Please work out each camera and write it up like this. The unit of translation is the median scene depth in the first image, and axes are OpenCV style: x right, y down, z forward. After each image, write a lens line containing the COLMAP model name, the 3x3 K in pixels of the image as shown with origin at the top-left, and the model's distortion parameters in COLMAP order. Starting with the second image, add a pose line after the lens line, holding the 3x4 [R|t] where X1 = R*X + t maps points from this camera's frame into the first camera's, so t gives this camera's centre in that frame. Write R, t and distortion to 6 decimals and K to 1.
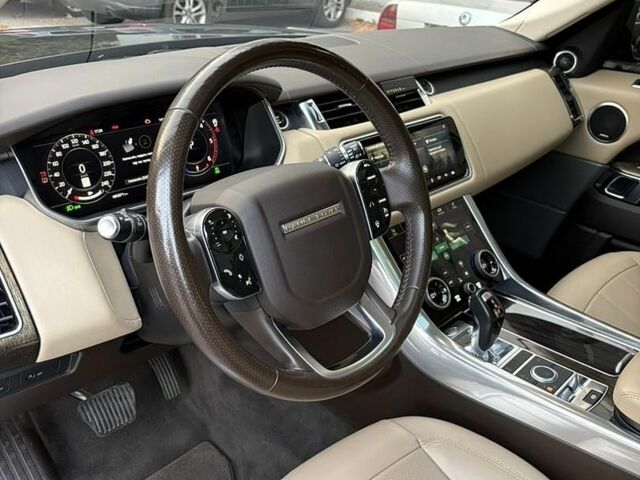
lens RADIAL K [[644.9, 0, 323.5], [0, 644.9, 242.4], [0, 0, 1]] dist [0.017437, 0.000000]
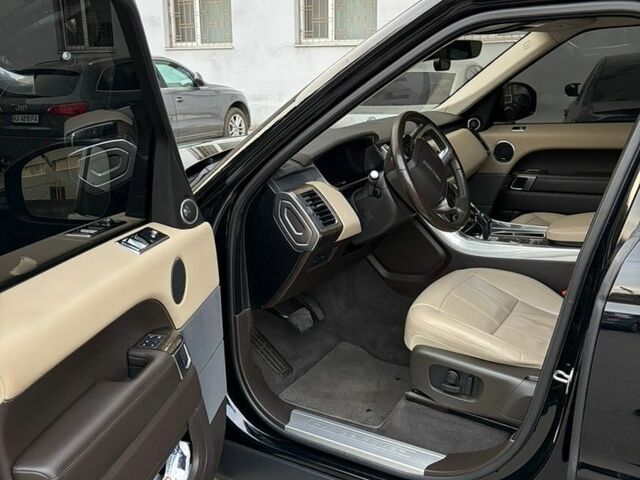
lens RADIAL K [[644.9, 0, 317.8], [0, 644.9, 237.3], [0, 0, 1]] dist [0.017437, 0.000000]
pose [[0.972485, -0.154074, 0.174741, -0.724196], [0.184032, 0.967986, -0.170690, 0.446097], [-0.142848, 0.198151, 0.969706, -1.098817]]
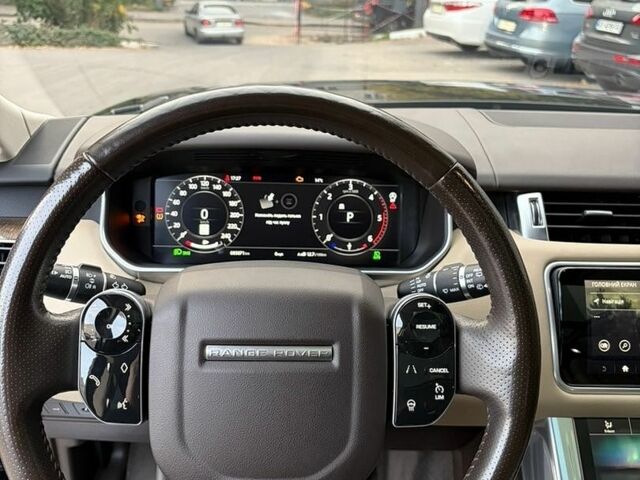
lens RADIAL K [[644.9, 0, 315.7], [0, 644.9, 239.2], [0, 0, 1]] dist [0.017437, 0.000000]
pose [[0.727265, 0.238978, -0.643409, 0.286492], [-0.299947, 0.953834, 0.015238, -0.122653], [0.617347, 0.181906, 0.765371, 0.357098]]
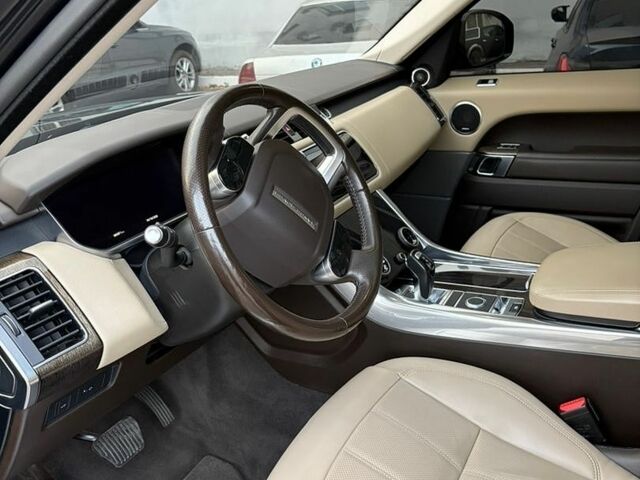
lens RADIAL K [[644.9, 0, 320.8], [0, 644.9, 243.0], [0, 0, 1]] dist [0.017437, 0.000000]
pose [[0.959313, -0.219353, 0.177774, -0.155464], [0.233971, 0.970023, -0.065668, 0.101018], [-0.158040, 0.104590, 0.981878, -0.220397]]
